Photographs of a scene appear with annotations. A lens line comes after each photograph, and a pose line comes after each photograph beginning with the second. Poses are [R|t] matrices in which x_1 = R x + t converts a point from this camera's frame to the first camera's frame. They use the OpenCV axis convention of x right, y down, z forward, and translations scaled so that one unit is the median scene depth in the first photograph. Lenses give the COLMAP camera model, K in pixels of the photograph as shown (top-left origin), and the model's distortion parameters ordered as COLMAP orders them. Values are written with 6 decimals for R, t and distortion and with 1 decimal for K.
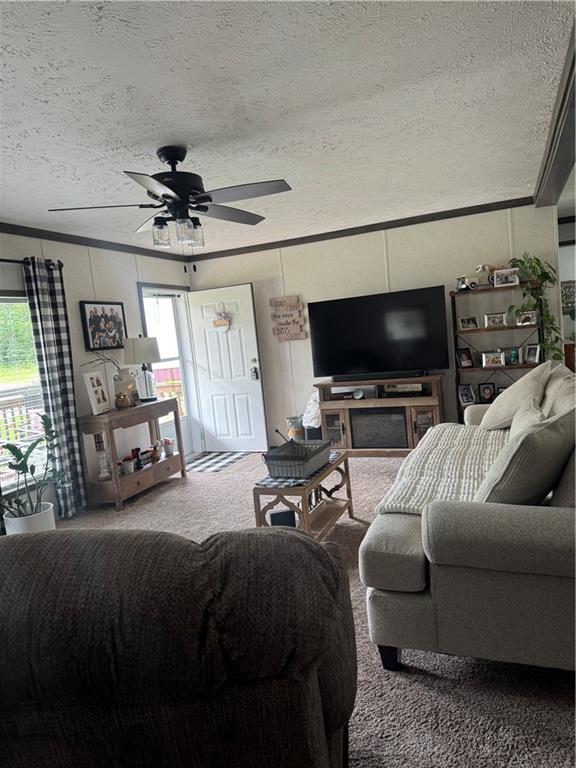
lens RADIAL K [[536.6, 0, 288.4], [0, 536.6, 390.7], [0, 0, 1]] dist [0.080930, -0.000450]
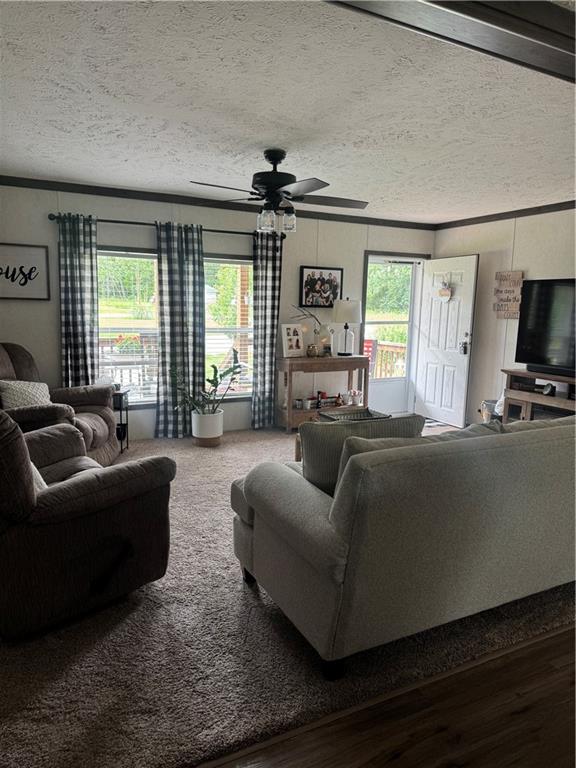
lens RADIAL K [[532.5, 0, 288.0], [0, 532.5, 384.0], [0, 0, 1]] dist [0.200284, -0.002181]
pose [[0.756094, 0.211279, -0.619421, 0.379279], [-0.166647, 0.977413, 0.129969, -0.050451], [0.632890, 0.004956, 0.774226, 0.026757]]
